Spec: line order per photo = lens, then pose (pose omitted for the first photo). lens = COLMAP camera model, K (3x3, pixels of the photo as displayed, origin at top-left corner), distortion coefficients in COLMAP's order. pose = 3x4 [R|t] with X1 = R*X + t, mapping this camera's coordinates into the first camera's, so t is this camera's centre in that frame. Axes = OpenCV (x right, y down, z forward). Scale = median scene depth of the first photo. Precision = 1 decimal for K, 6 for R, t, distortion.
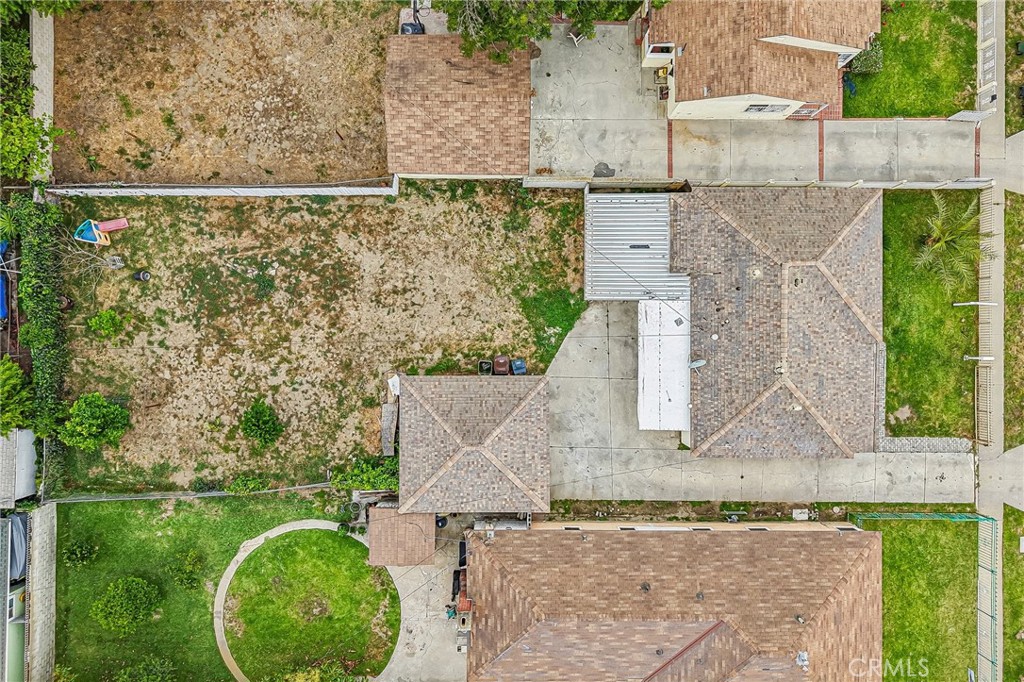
lens RADIAL K [[803.0, 0, 511.3], [0, 803.0, 336.8], [0, 0, 1]] dist [0.068692, -0.115532]
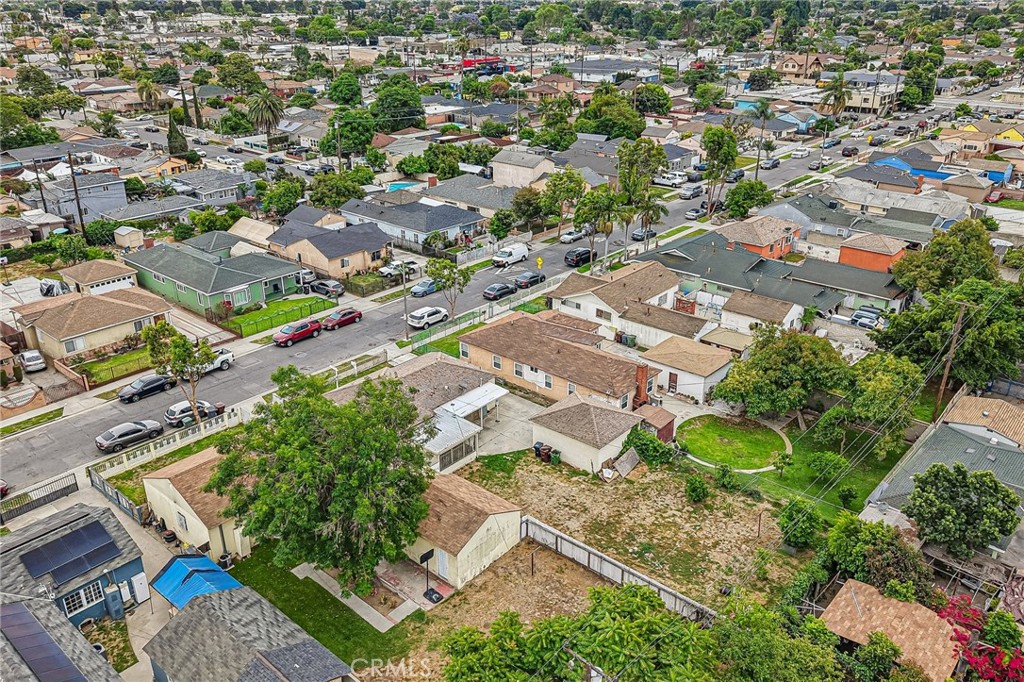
lens RADIAL K [[803.0, 0, 518.9], [0, 803.0, 347.4], [0, 0, 1]] dist [0.068692, -0.115532]
pose [[-0.758919, -0.274481, 0.590510, -0.846106], [0.651182, -0.316891, 0.689596, -1.022674], [-0.002153, 0.907877, 0.419232, 0.133682]]
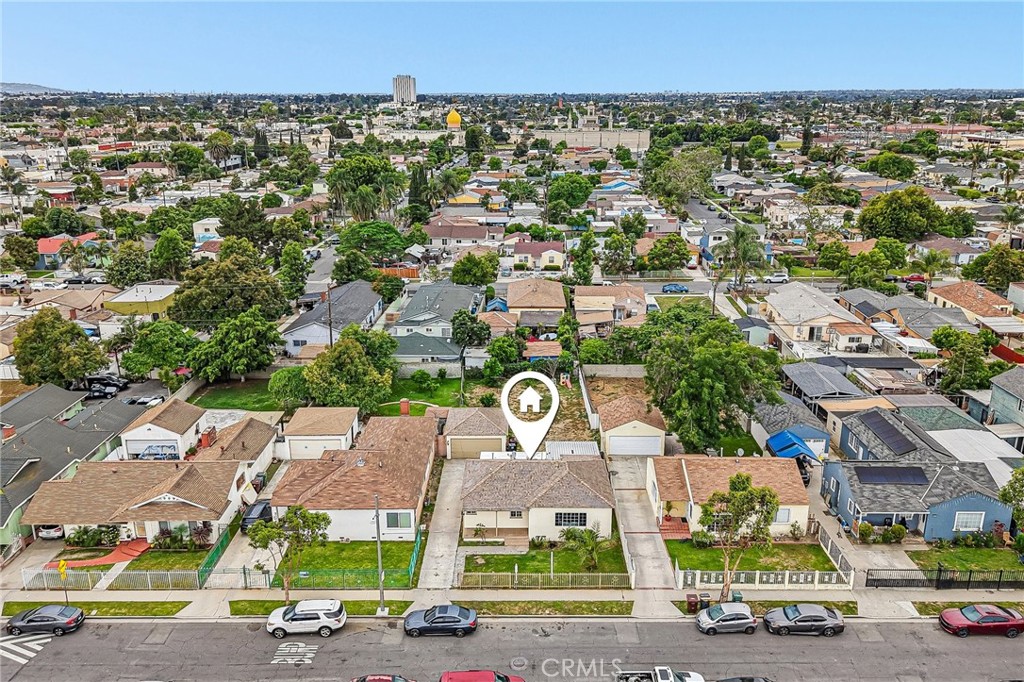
lens RADIAL K [[803.0, 0, 518.6], [0, 803.0, 348.7], [0, 0, 1]] dist [0.068692, -0.115532]
pose [[0.003286, 0.291632, -0.956525, 1.852552], [-0.999987, -0.002768, -0.004279, 0.029673], [-0.003896, 0.956527, 0.291619, 0.162114]]
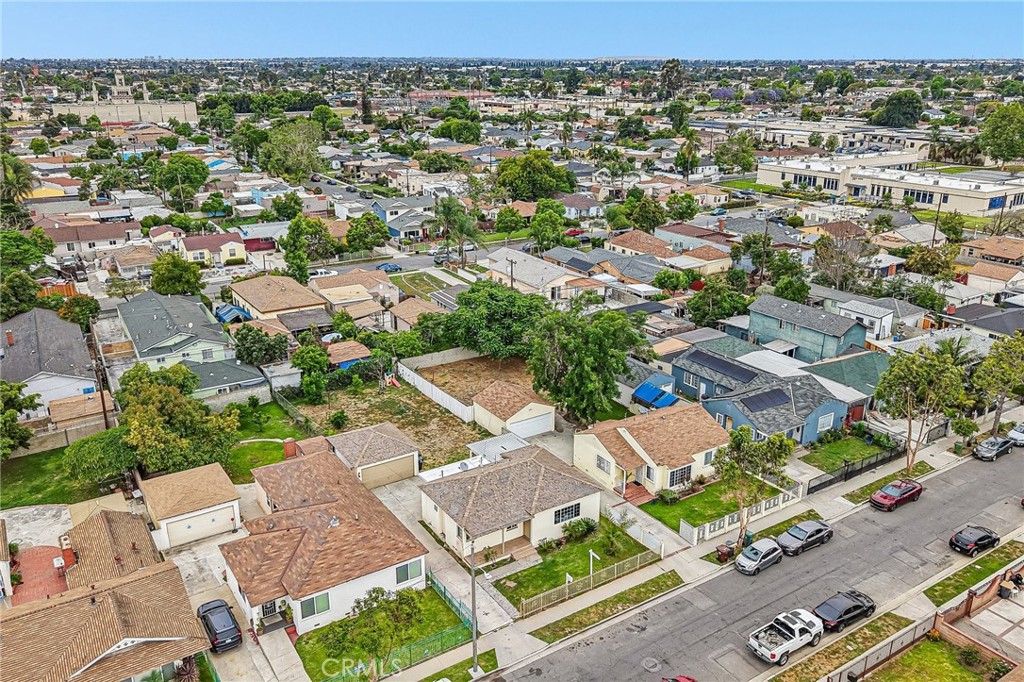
lens RADIAL K [[803.0, 0, 523.6], [0, 803.0, 347.8], [0, 0, 1]] dist [0.068692, -0.115532]
pose [[0.553686, 0.270756, -0.787479, 1.522089], [-0.832724, 0.178317, -0.524189, 0.756863], [-0.001506, 0.945988, 0.324197, 0.138198]]
